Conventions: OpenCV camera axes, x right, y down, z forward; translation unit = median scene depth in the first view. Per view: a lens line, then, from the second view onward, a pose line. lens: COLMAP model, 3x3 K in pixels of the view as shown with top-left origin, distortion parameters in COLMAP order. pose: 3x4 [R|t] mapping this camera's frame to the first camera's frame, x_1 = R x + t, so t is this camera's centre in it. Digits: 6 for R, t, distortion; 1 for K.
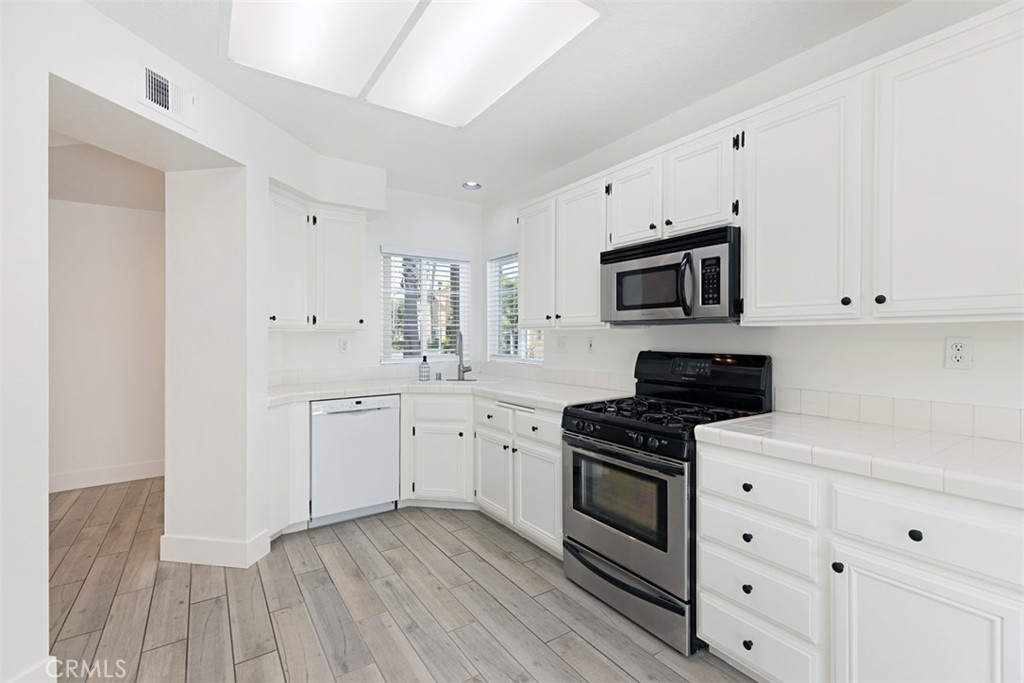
lens RADIAL K [[460.0, 0, 517.8], [0, 460.0, 335.7], [0, 0, 1]] dist [0.009170, -0.000949]
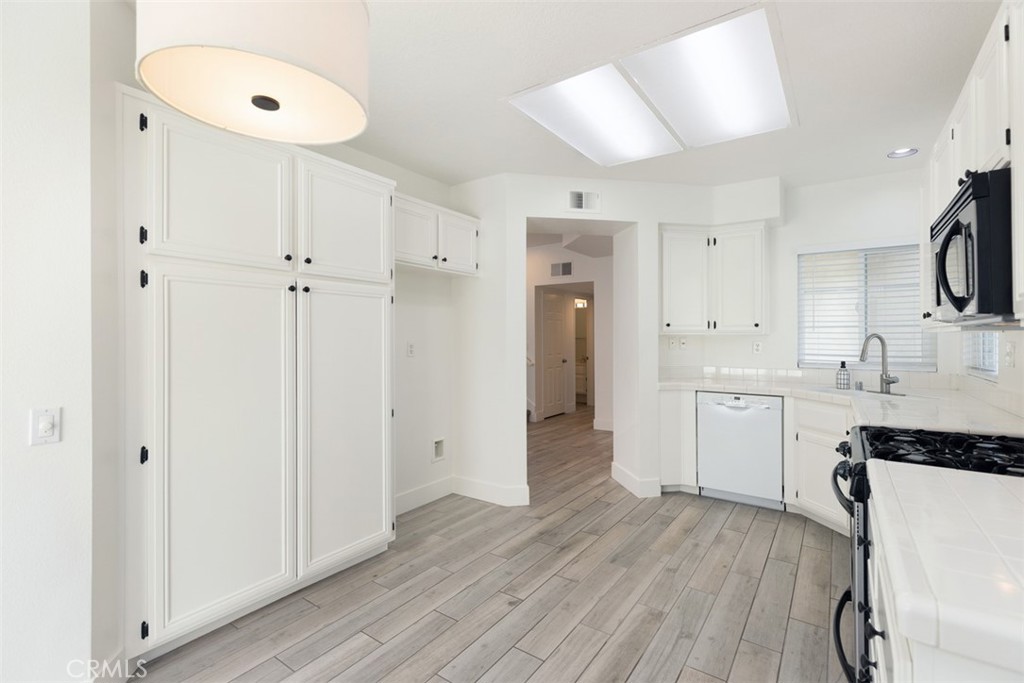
lens RADIAL K [[460.0, 0, 513.2], [0, 460.0, 334.0], [0, 0, 1]] dist [0.009170, -0.000949]
pose [[0.349123, -0.003012, -0.937072, 0.669812], [-0.005927, 0.999968, -0.005422, -0.002037], [0.937058, 0.007447, 0.349094, 0.128292]]
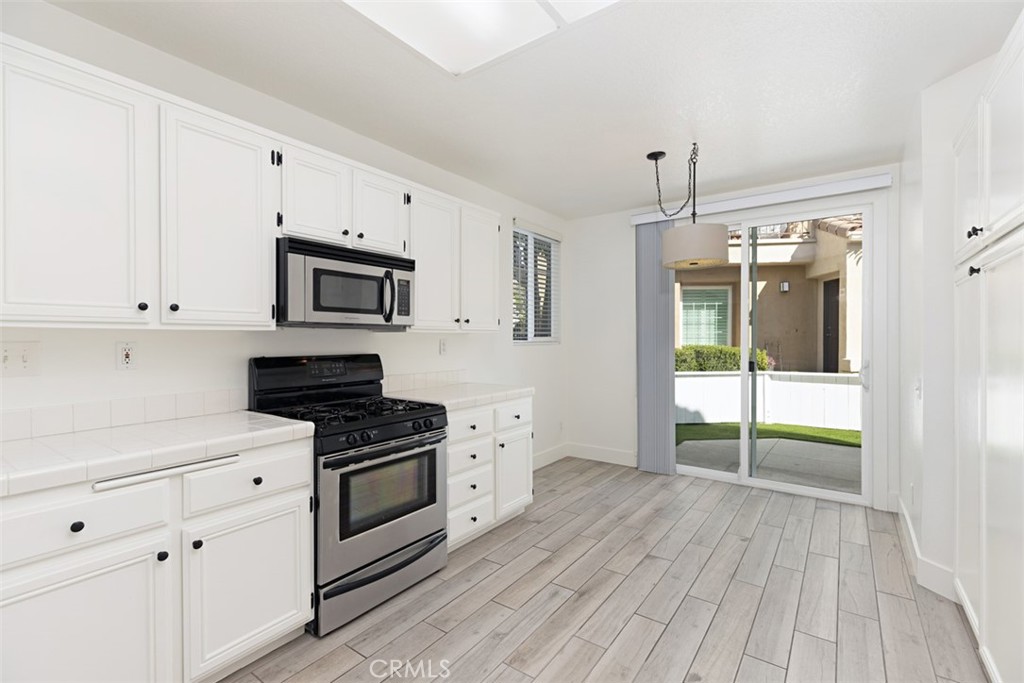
lens RADIAL K [[460.0, 0, 515.8], [0, 460.0, 341.9], [0, 0, 1]] dist [0.009170, -0.000949]
pose [[-0.341771, -0.002394, 0.939780, -0.767877], [0.007215, 0.999961, 0.005171, 0.003931], [-0.939756, 0.008548, -0.341740, 0.951499]]
